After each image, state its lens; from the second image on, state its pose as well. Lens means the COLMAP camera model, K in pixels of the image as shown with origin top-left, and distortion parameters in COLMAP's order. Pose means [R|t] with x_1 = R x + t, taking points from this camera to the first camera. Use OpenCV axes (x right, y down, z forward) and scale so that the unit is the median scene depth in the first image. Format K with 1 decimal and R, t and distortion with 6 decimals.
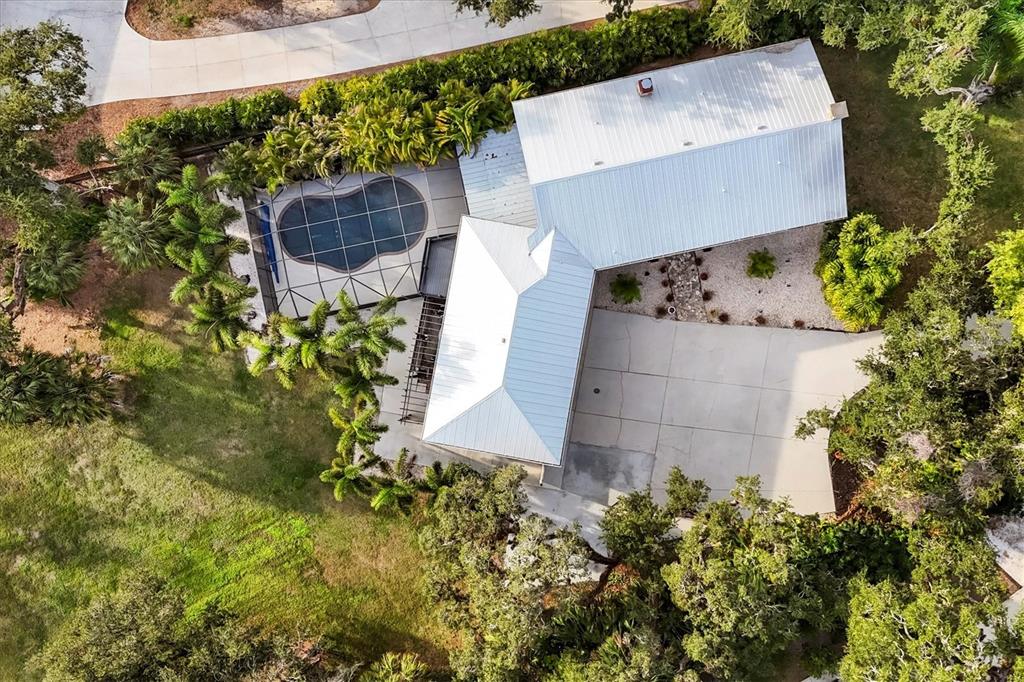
lens RADIAL K [[444.0, 0, 510.6], [0, 444.0, 349.1], [0, 0, 1]] dist [-0.001940, -0.000480]
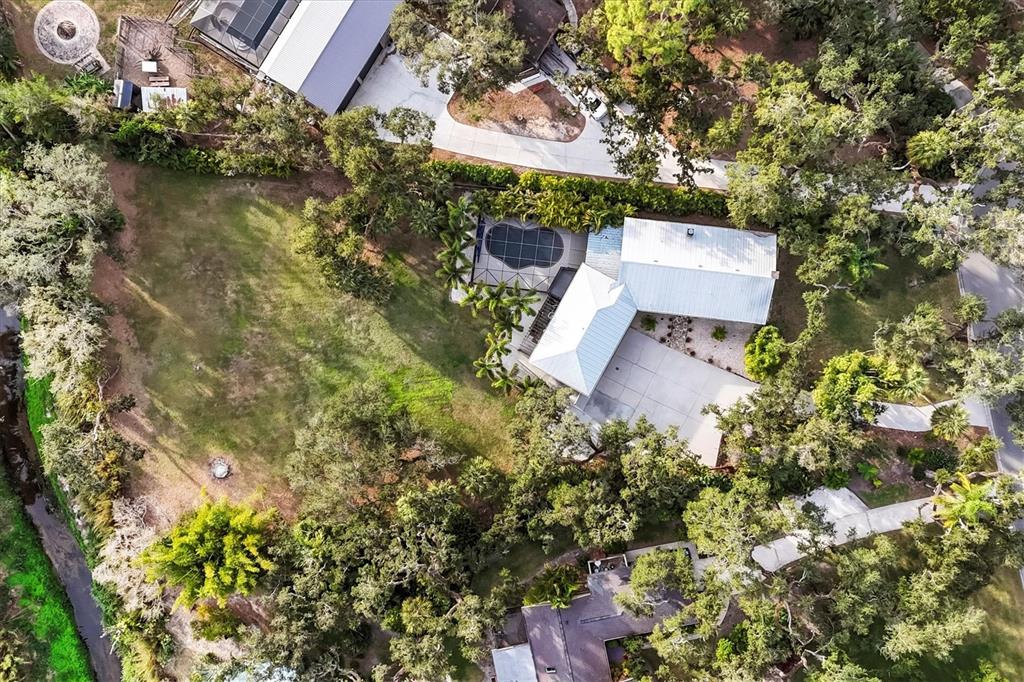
lens RADIAL K [[451.6, 0, 512.3], [0, 451.6, 336.9], [0, 0, 1]] dist [0.002803, -0.000063]
pose [[0.947394, 0.319363, -0.021246, -0.252834], [-0.319108, 0.947607, 0.014561, 0.085754], [0.024783, -0.007015, 0.999668, -1.021433]]
